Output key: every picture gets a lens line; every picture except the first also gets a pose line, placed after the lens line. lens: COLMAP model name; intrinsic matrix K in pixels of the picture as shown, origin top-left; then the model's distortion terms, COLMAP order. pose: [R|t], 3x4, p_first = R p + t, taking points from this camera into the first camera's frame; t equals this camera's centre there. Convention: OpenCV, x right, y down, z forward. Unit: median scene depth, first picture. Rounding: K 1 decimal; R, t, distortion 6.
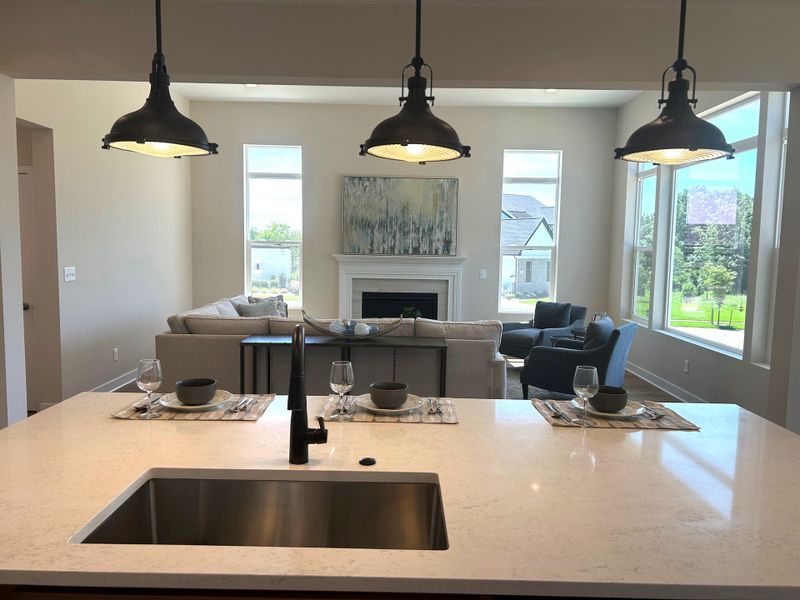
lens RADIAL K [[595.1, 0, 400.0], [0, 595.1, 300.0], [0, 0, 1]] dist [0.126302, -0.302311]
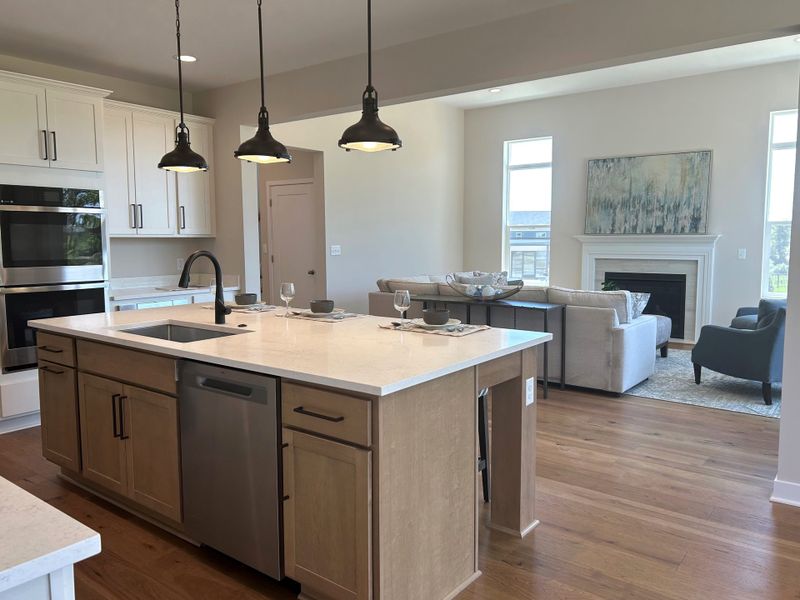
lens RADIAL K [[605.4, 0, 384.5], [0, 605.4, 294.3], [0, 0, 1]] dist [0.001167, -0.004548]
pose [[0.785998, 0.035773, -0.617193, 0.284286], [-0.036415, 0.999270, 0.011544, 0.026438], [0.617156, 0.013402, 0.786727, -0.040302]]
